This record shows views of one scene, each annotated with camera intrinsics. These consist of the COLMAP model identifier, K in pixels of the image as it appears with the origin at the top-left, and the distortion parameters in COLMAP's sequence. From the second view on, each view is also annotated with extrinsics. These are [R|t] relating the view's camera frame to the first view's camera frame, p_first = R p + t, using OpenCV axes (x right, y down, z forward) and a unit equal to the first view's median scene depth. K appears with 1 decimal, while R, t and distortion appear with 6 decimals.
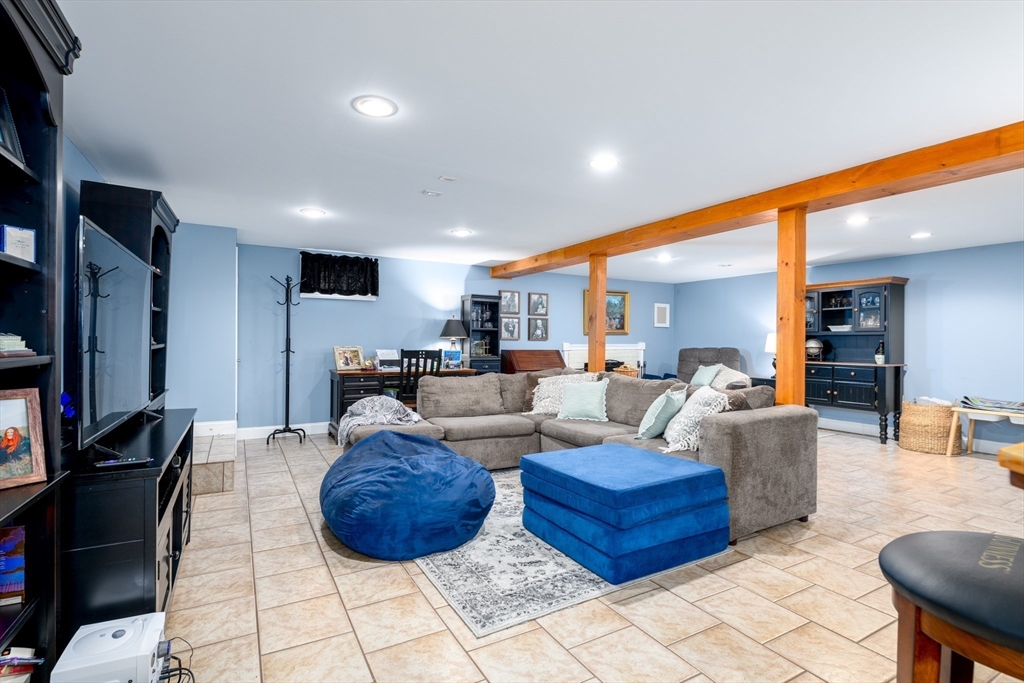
lens RADIAL K [[481.1, 0, 508.1], [0, 481.1, 344.1], [0, 0, 1]] dist [-0.004553, -0.000083]
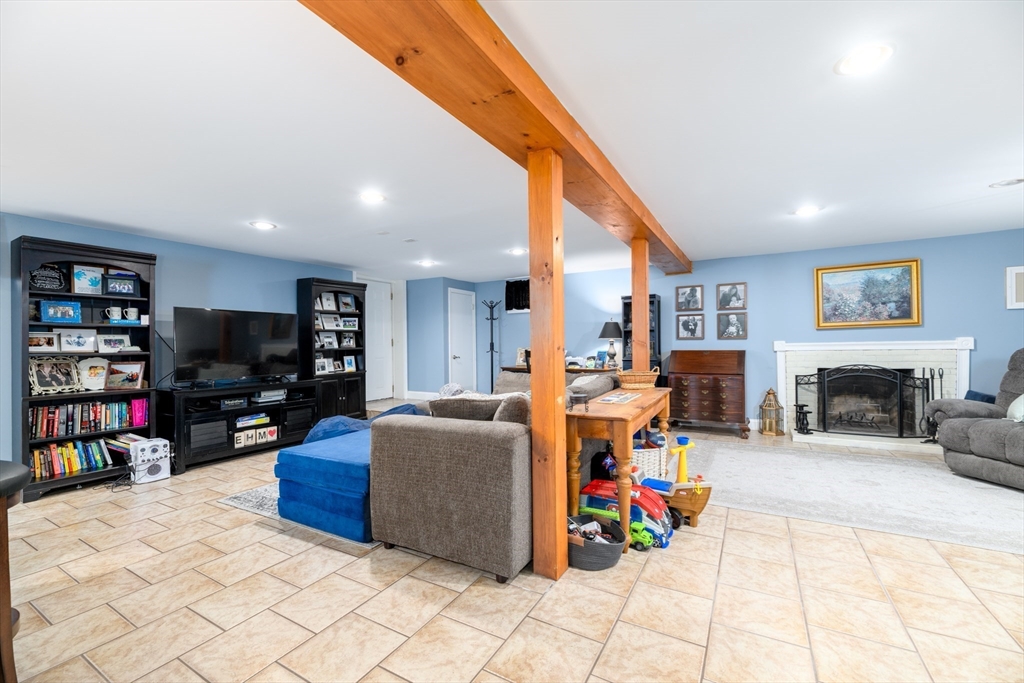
lens RADIAL K [[421.4, 0, 509.6], [0, 421.4, 343.9], [0, 0, 1]] dist [-0.007743, -0.000262]
pose [[0.518894, -0.015585, -0.854696, 0.630864], [0.011458, 0.999871, -0.011276, 0.005861], [0.854762, -0.003942, 0.519006, 0.361812]]
